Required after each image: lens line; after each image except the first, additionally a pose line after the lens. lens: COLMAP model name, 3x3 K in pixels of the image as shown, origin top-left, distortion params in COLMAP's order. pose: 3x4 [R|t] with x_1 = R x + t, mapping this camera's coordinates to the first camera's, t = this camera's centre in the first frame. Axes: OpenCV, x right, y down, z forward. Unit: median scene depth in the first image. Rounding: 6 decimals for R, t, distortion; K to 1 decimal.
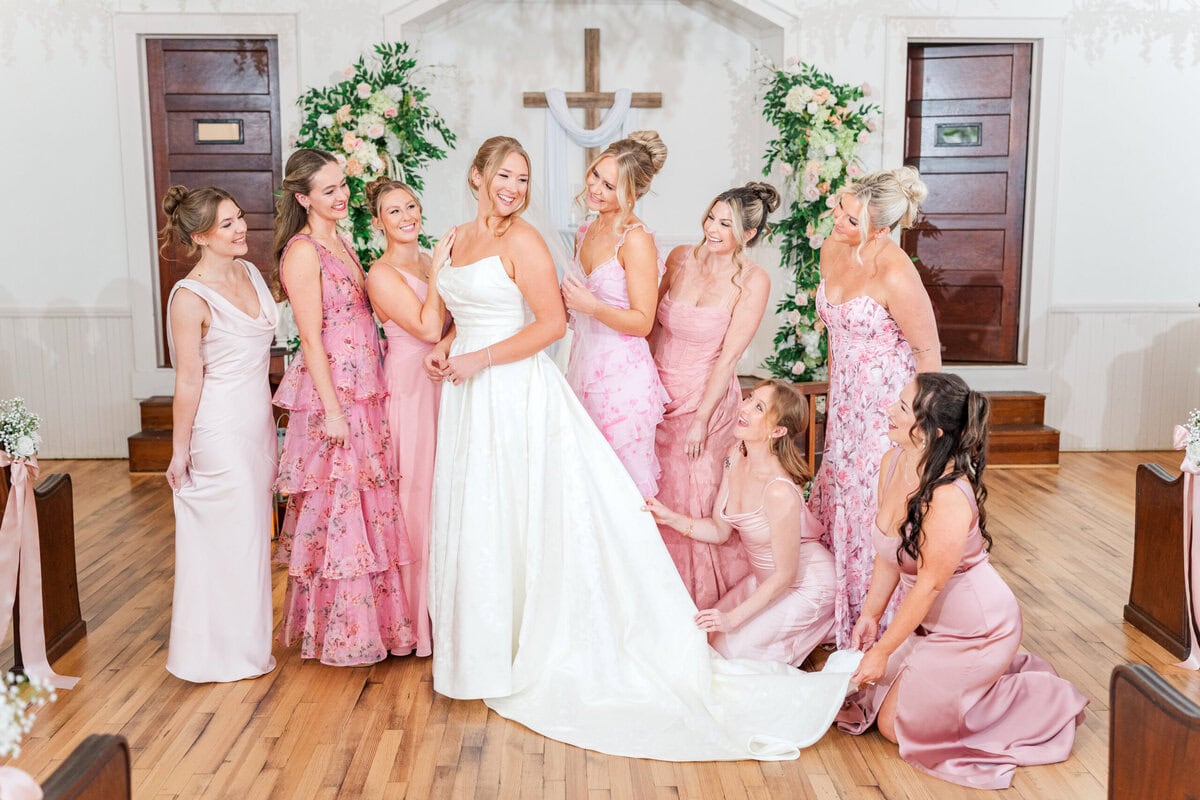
lens RADIAL K [[1231.8, 0, 617.7], [0, 1231.8, 401.0], [0, 0, 1]] dist [-0.001060, 0.013475]
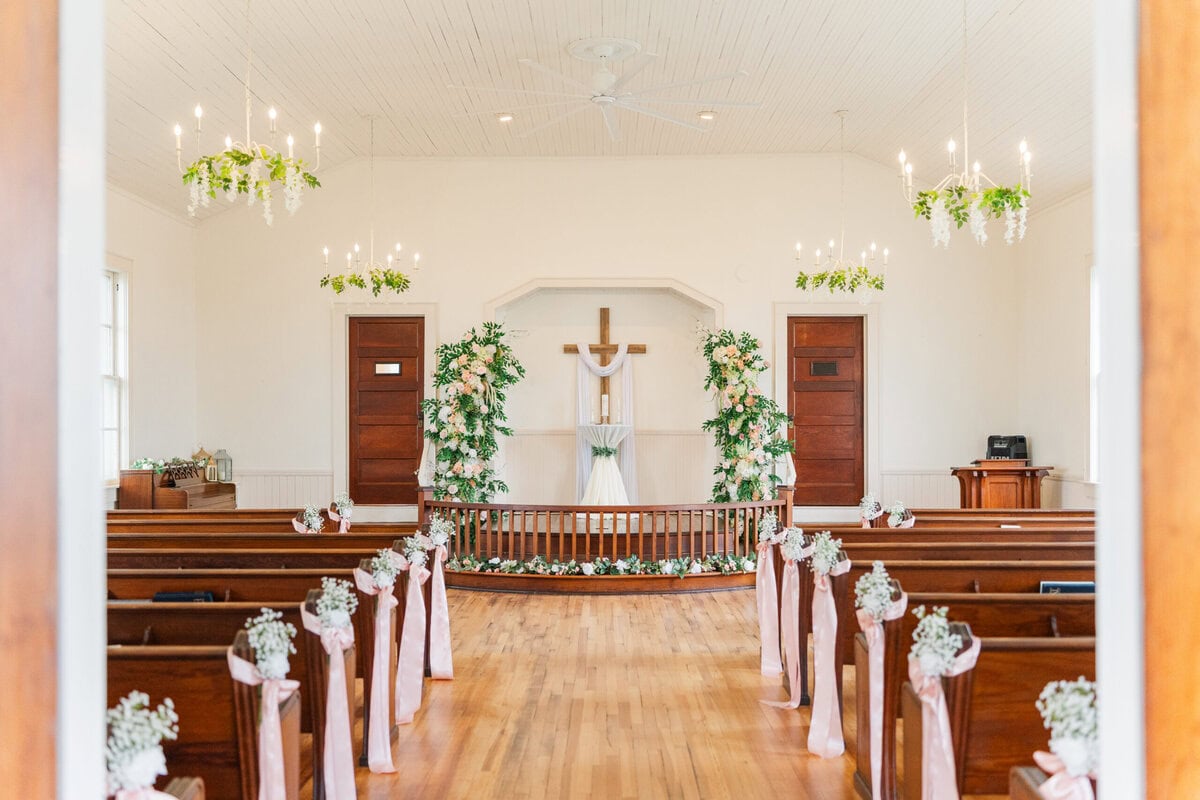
lens RADIAL K [[1181.8, 0, 615.8], [0, 1181.8, 401.1], [0, 0, 1]] dist [0.002697, 0.016420]
pose [[0.999534, -0.000899, -0.030520, 0.046975], [-0.004177, 0.986143, -0.165846, 0.102093], [0.030246, 0.165896, 0.985679, -0.629530]]
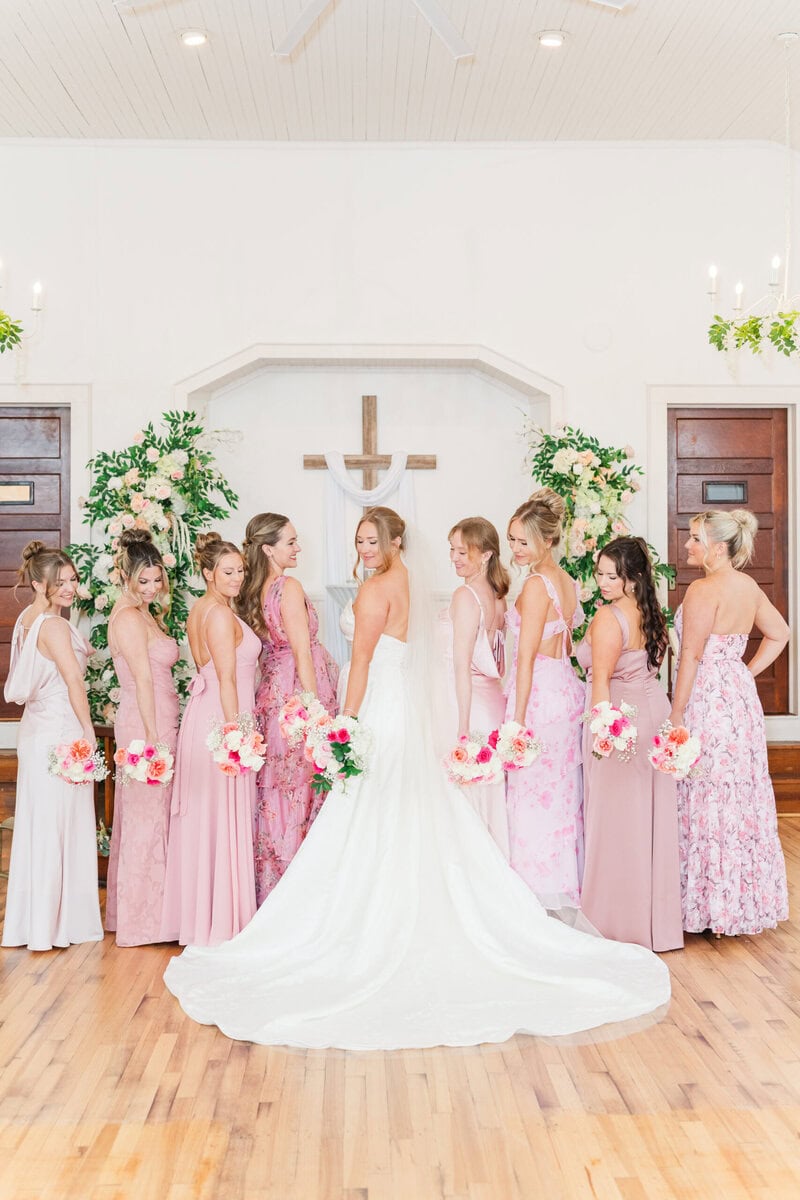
lens RADIAL K [[1344.8, 0, 421.6], [0, 1344.8, 560.9], [0, 0, 1]] dist [0.018956, -0.025364]
pose [[0.999975, -0.004278, 0.005634, 0.017702], [0.005132, 0.986858, -0.161511, 0.024321], [-0.004868, 0.161535, 0.986855, -0.120397]]
